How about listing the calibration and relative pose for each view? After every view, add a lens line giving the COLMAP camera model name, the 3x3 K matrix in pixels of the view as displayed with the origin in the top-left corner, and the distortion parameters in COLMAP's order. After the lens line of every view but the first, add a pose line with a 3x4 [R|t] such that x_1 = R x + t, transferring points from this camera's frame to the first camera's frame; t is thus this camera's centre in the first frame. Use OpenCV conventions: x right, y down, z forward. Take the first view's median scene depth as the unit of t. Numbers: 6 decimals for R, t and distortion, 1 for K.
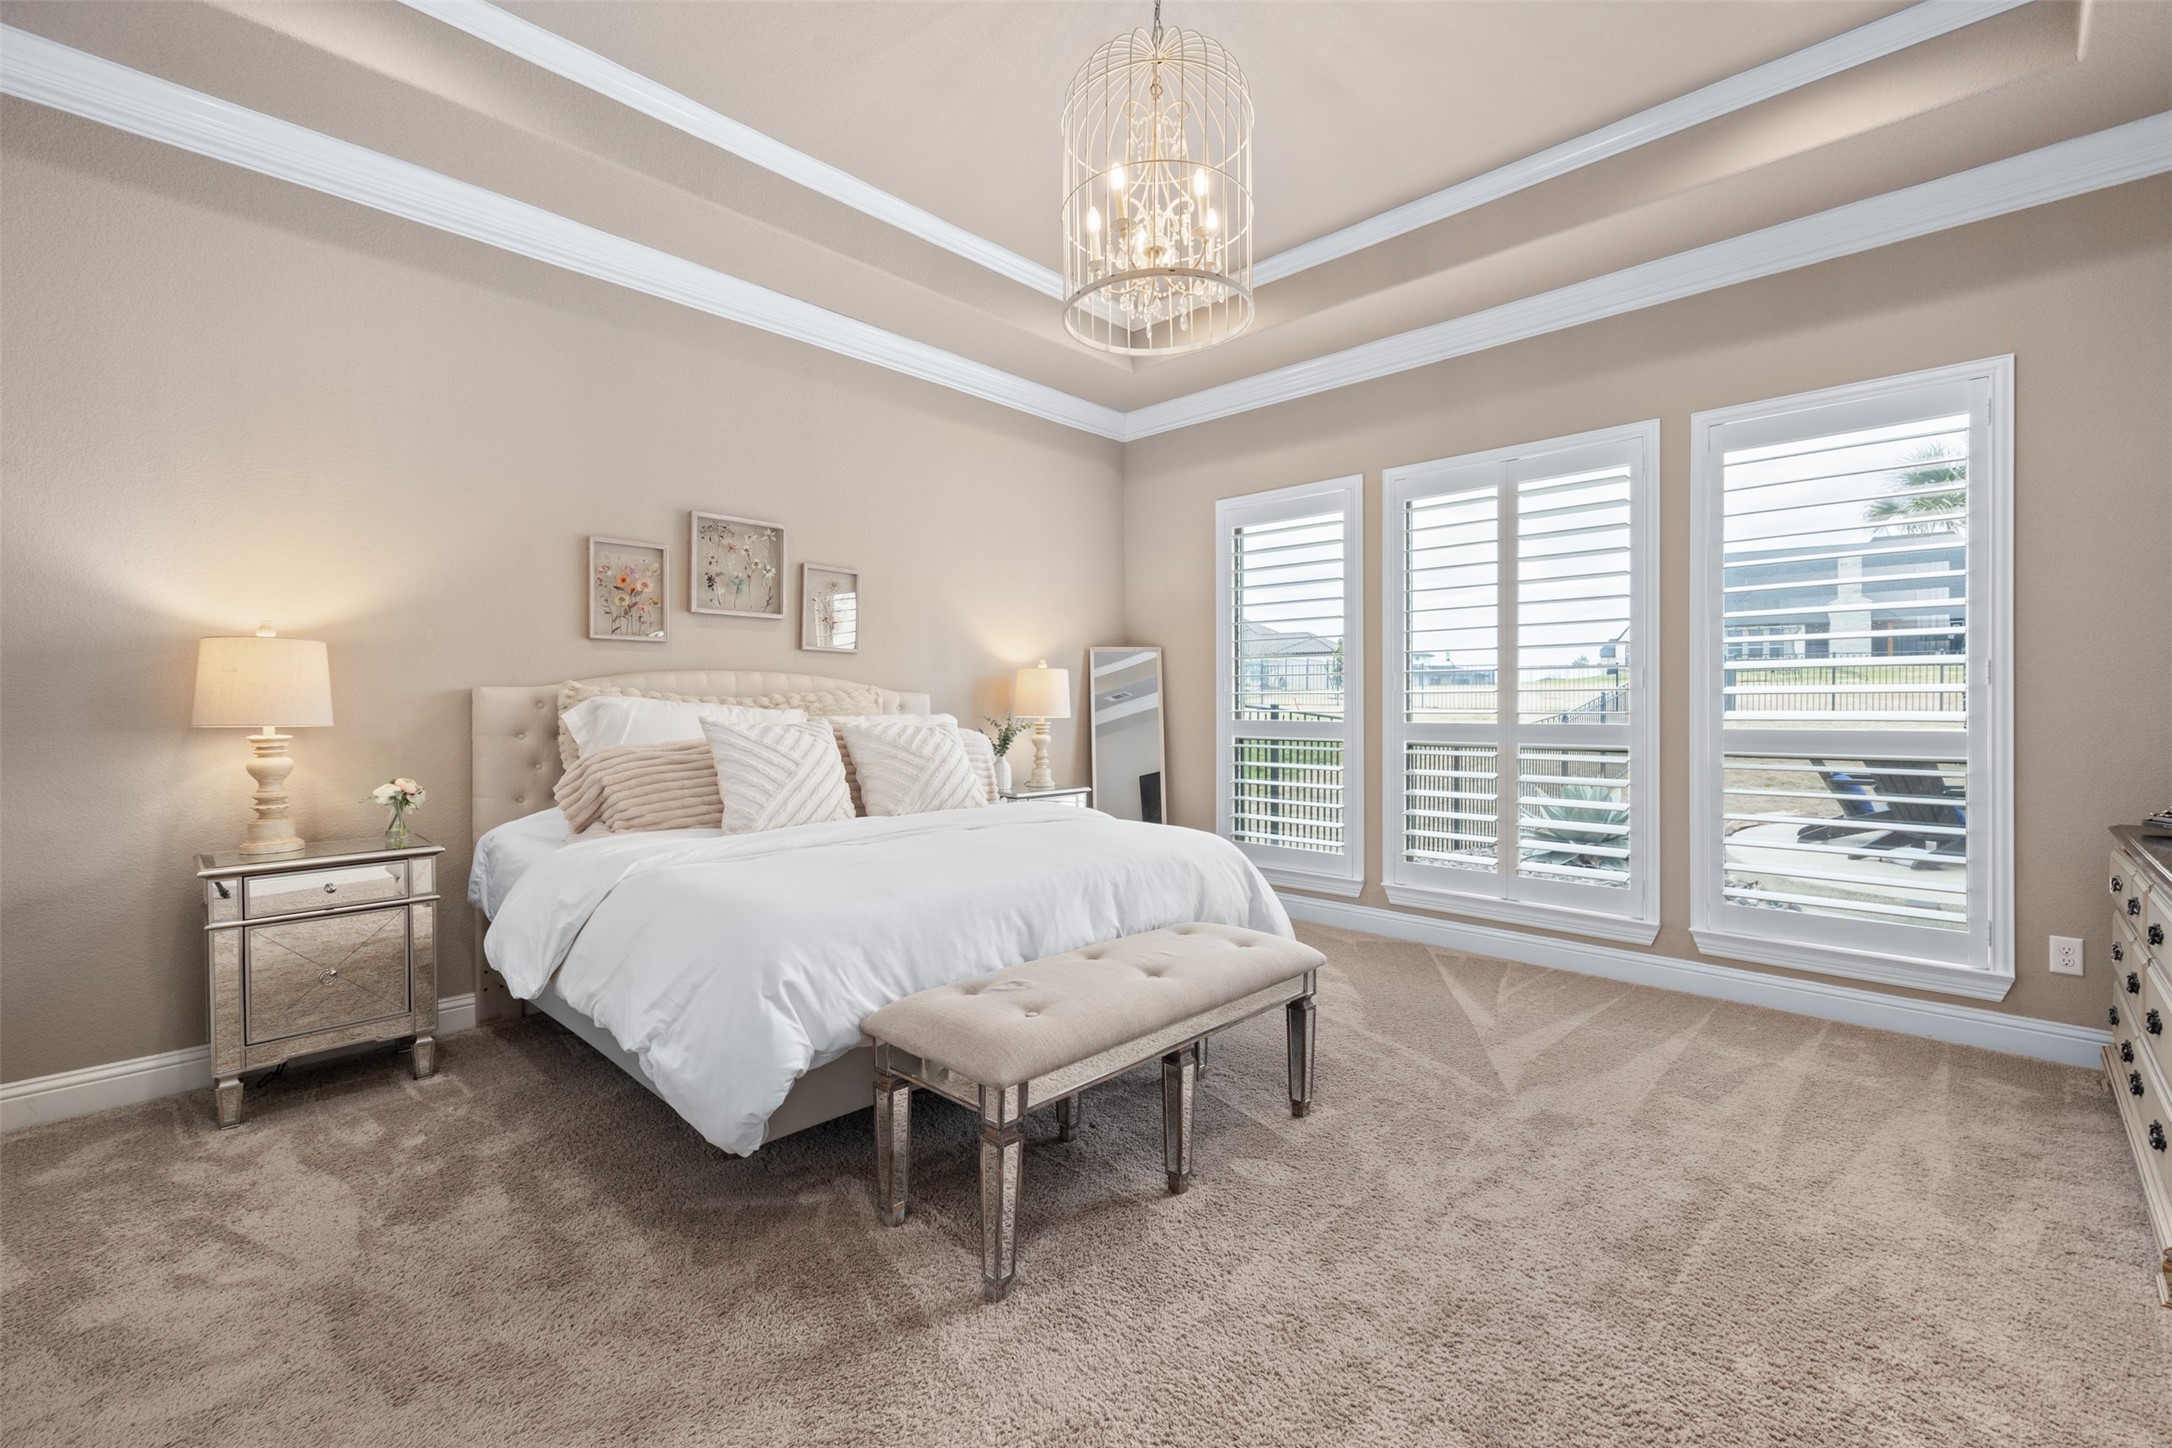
lens RADIAL K [[909.8, 0, 1086.0], [0, 909.8, 724.0], [0, 0, 1]] dist [0.002755, 0.000594]
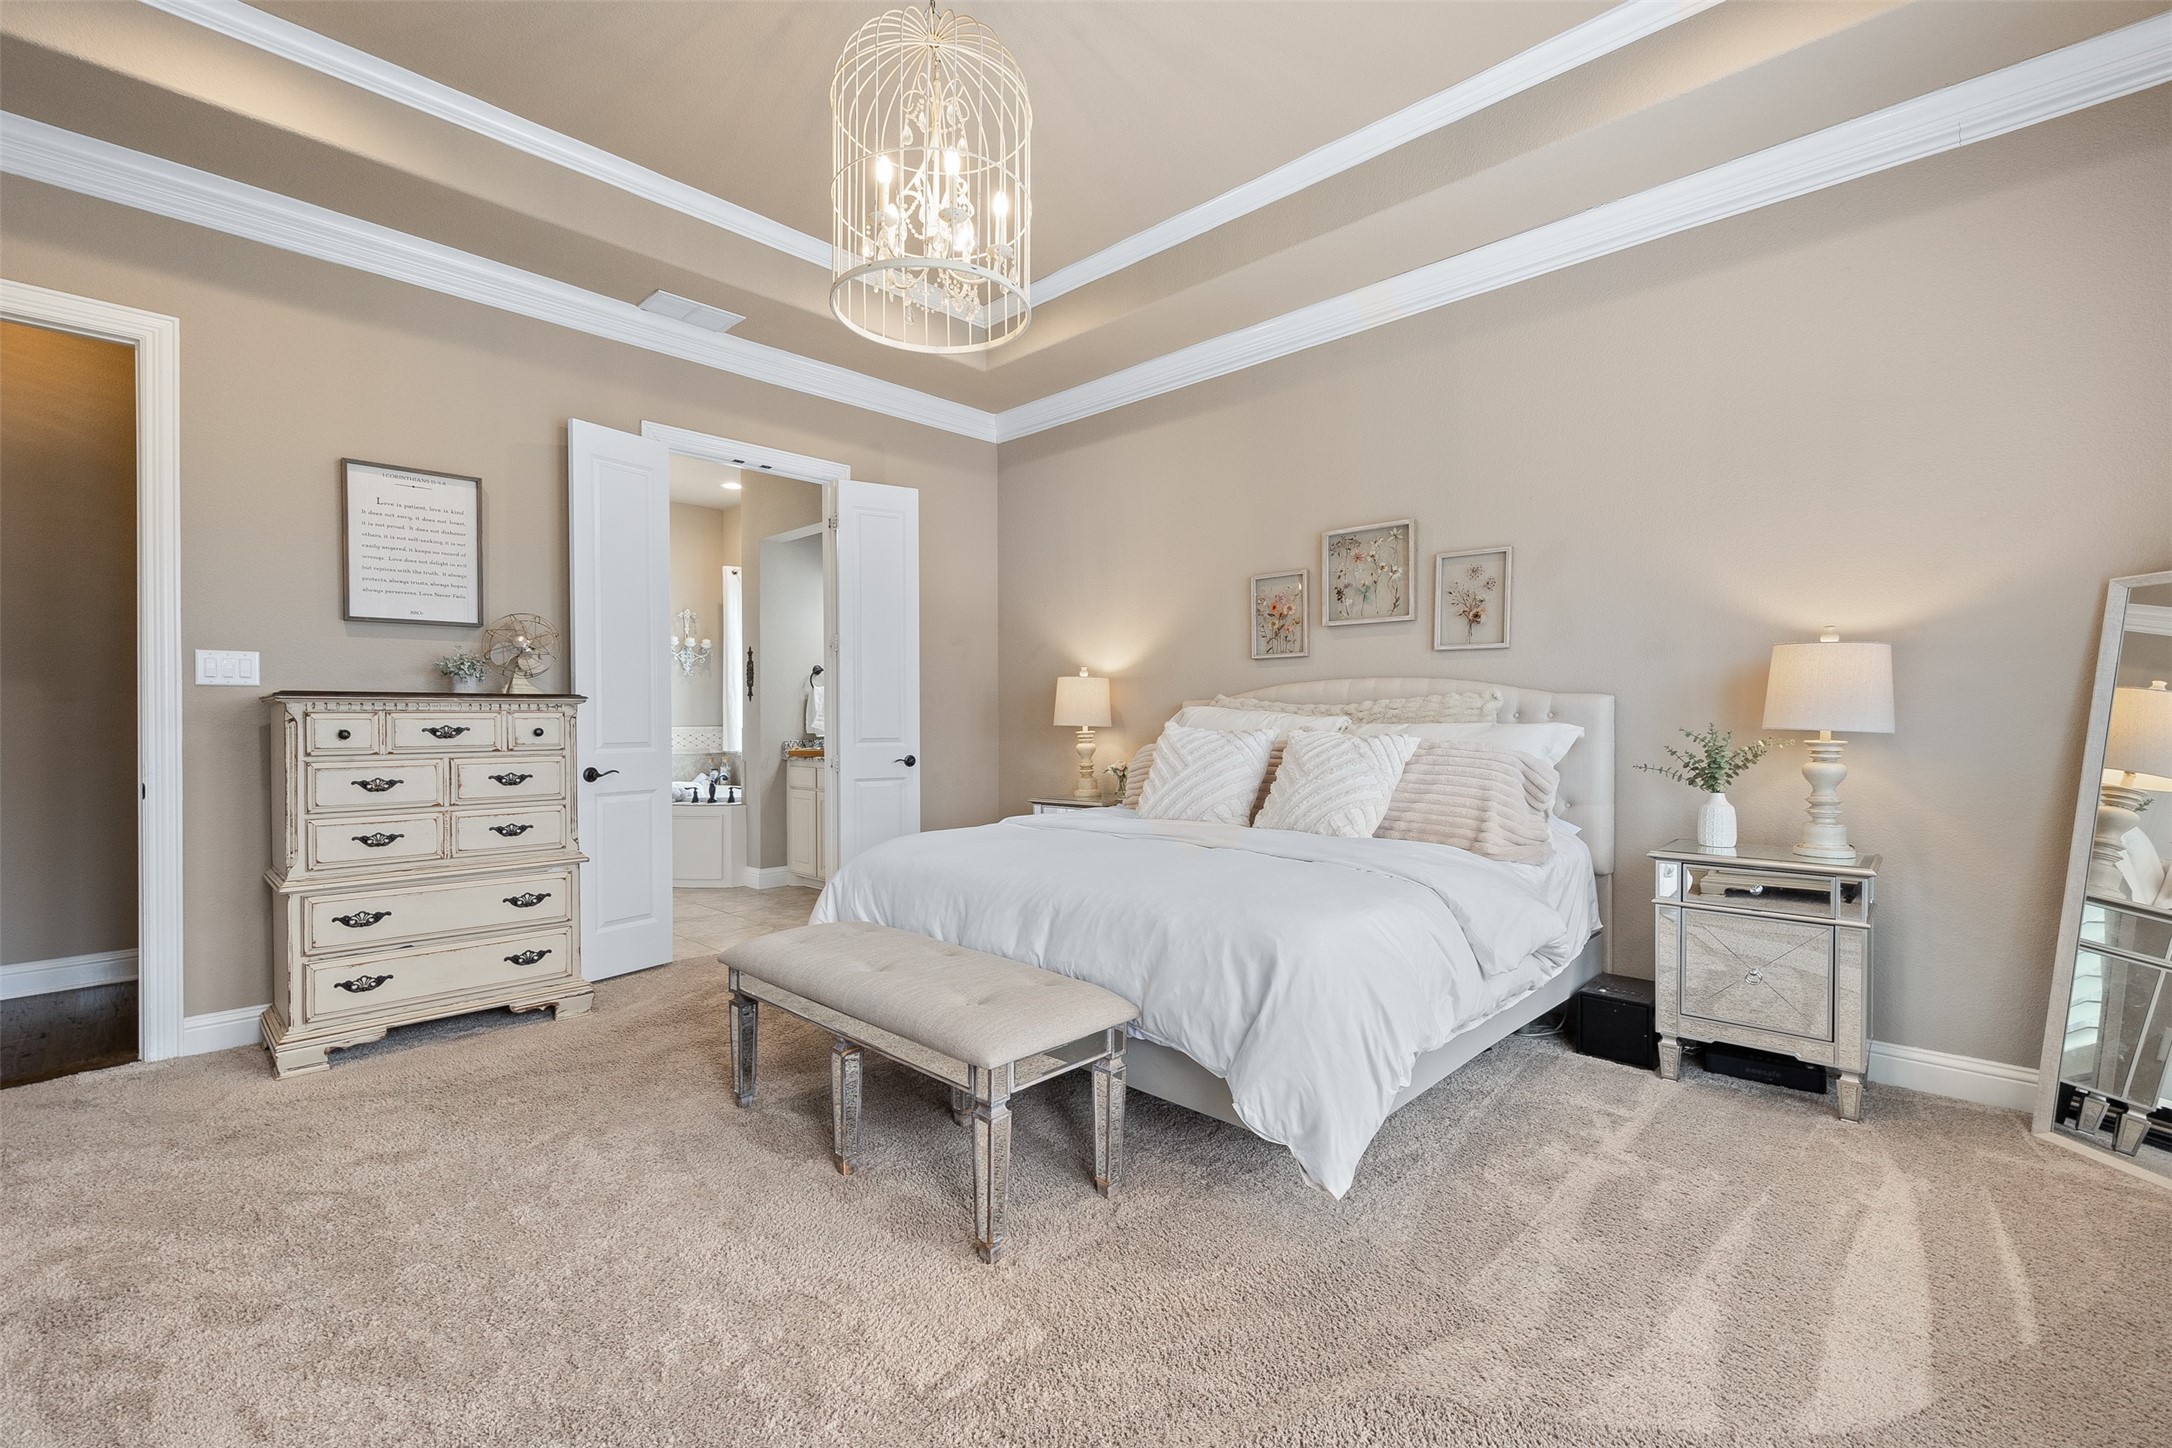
lens RADIAL K [[938.6, 0, 1086.0], [0, 938.6, 724.0], [0, 0, 1]] dist [0.026499, 0.000234]
pose [[0.008883, 0.008593, -0.999924, 0.645786], [-0.013968, 0.999867, 0.008468, -0.012411], [0.999863, 0.013891, 0.009002, 0.678304]]
